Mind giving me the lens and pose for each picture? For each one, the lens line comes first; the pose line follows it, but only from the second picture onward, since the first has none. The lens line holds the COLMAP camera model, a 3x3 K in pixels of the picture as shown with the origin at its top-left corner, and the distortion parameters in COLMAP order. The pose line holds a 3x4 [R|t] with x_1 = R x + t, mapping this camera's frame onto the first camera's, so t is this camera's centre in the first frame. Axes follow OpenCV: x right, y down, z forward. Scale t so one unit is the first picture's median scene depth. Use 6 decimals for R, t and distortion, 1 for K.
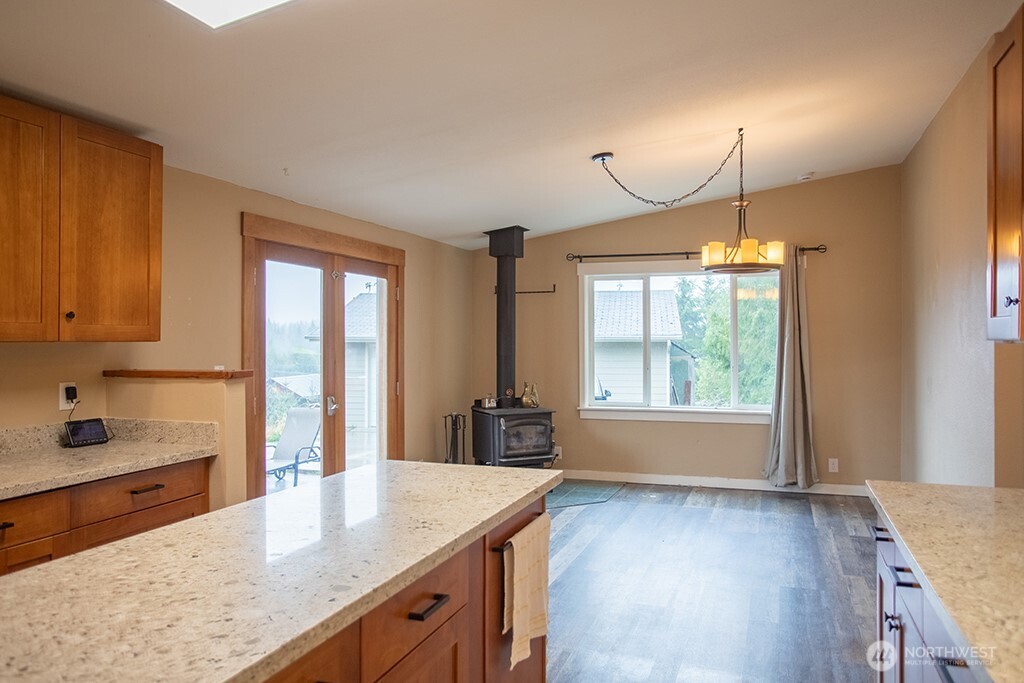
lens RADIAL K [[782.5, 0, 501.7], [0, 782.5, 343.0], [0, 0, 1]] dist [0.004125, -0.000584]
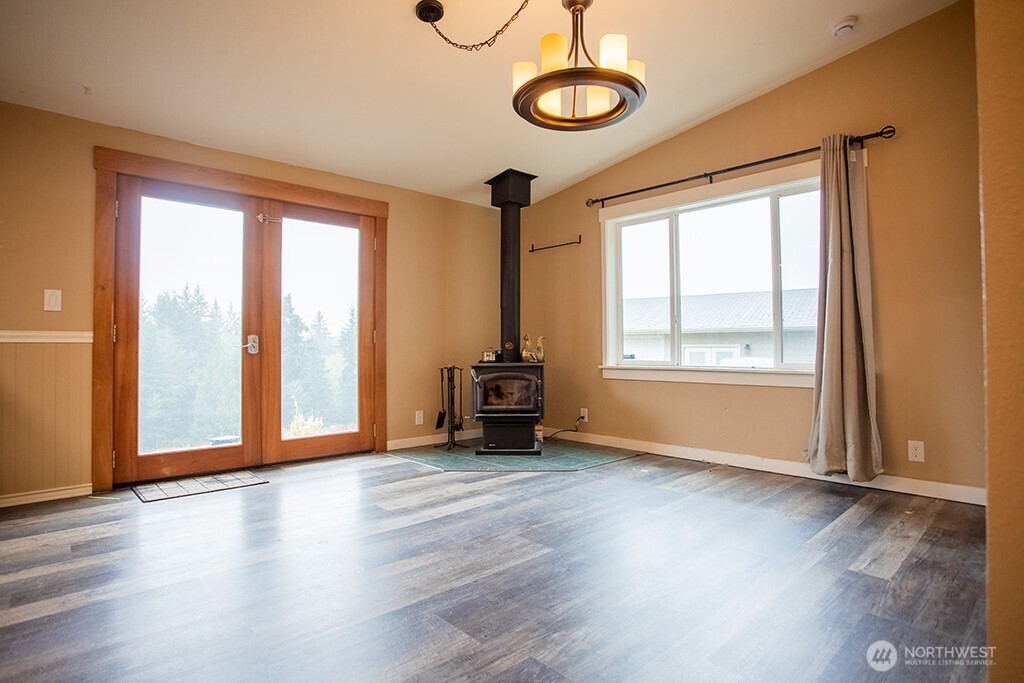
lens RADIAL K [[541.7, 0, 502.1], [0, 541.7, 339.7], [0, 0, 1]] dist [-0.054064, 0.020143]
pose [[0.882629, -0.006283, -0.470029, 0.326883], [-0.001716, 0.999861, -0.016588, 0.069676], [0.470068, 0.015447, 0.882495, 0.437452]]
